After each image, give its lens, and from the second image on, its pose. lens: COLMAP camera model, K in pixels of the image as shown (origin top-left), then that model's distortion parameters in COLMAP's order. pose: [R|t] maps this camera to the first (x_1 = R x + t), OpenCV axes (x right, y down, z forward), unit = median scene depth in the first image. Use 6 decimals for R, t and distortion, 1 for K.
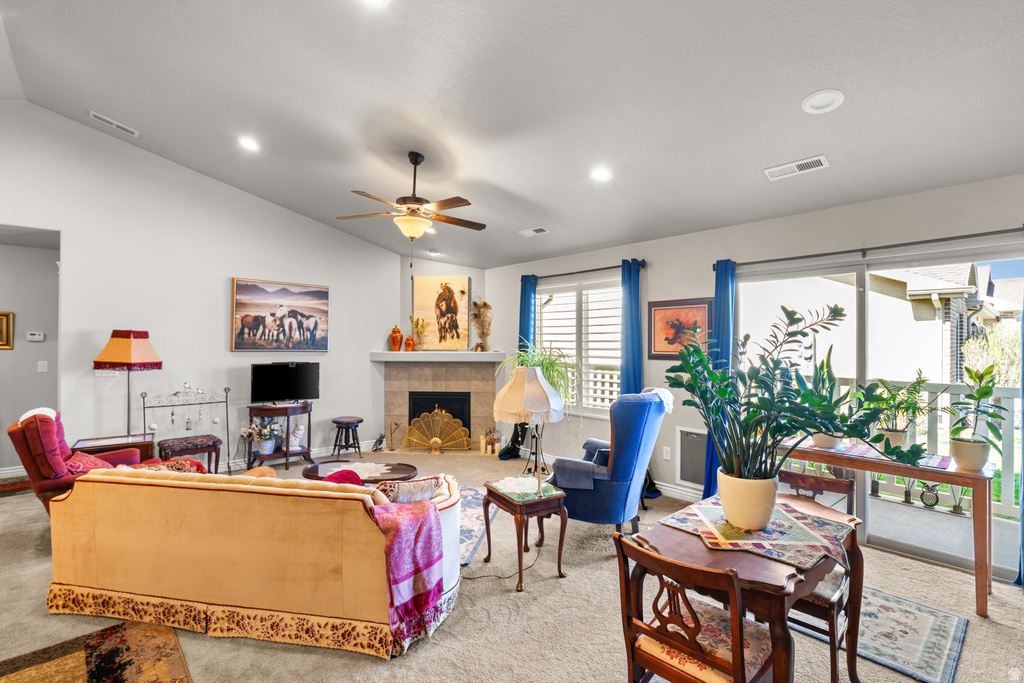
lens RADIAL K [[468.6, 0, 510.6], [0, 468.6, 343.0], [0, 0, 1]] dist [-0.004299, 0.002131]
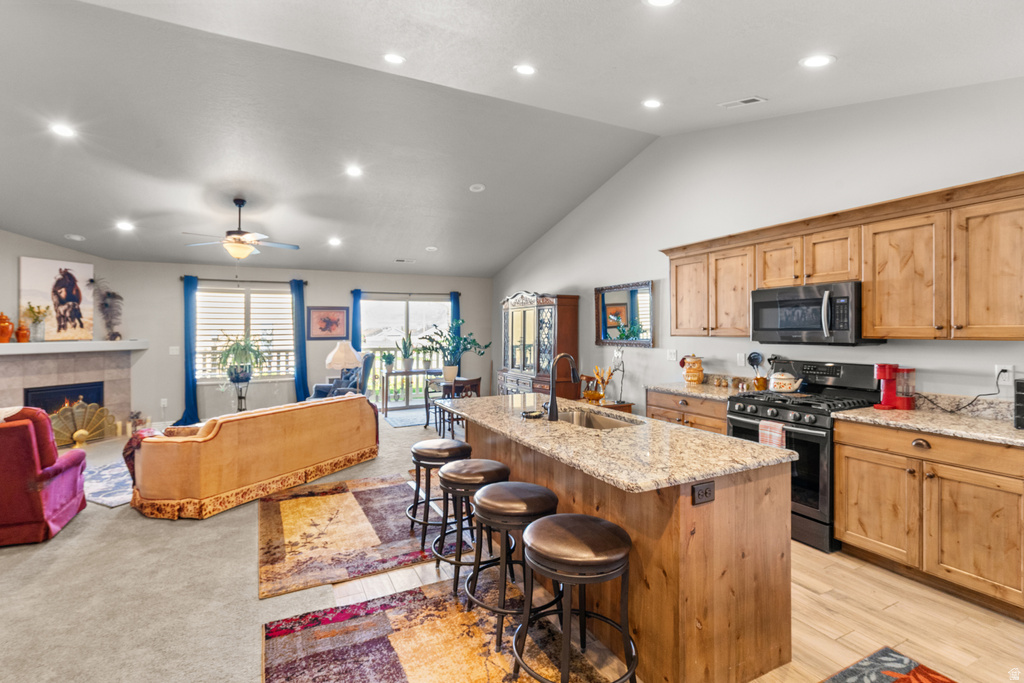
lens RADIAL K [[468.6, 0, 512.4], [0, 468.6, 338.6], [0, 0, 1]] dist [-0.004299, 0.002131]
pose [[0.261650, -0.023590, 0.964875, -0.963985], [0.007894, 0.999720, 0.022301, -0.002336], [-0.965131, 0.001782, 0.261763, -0.129774]]
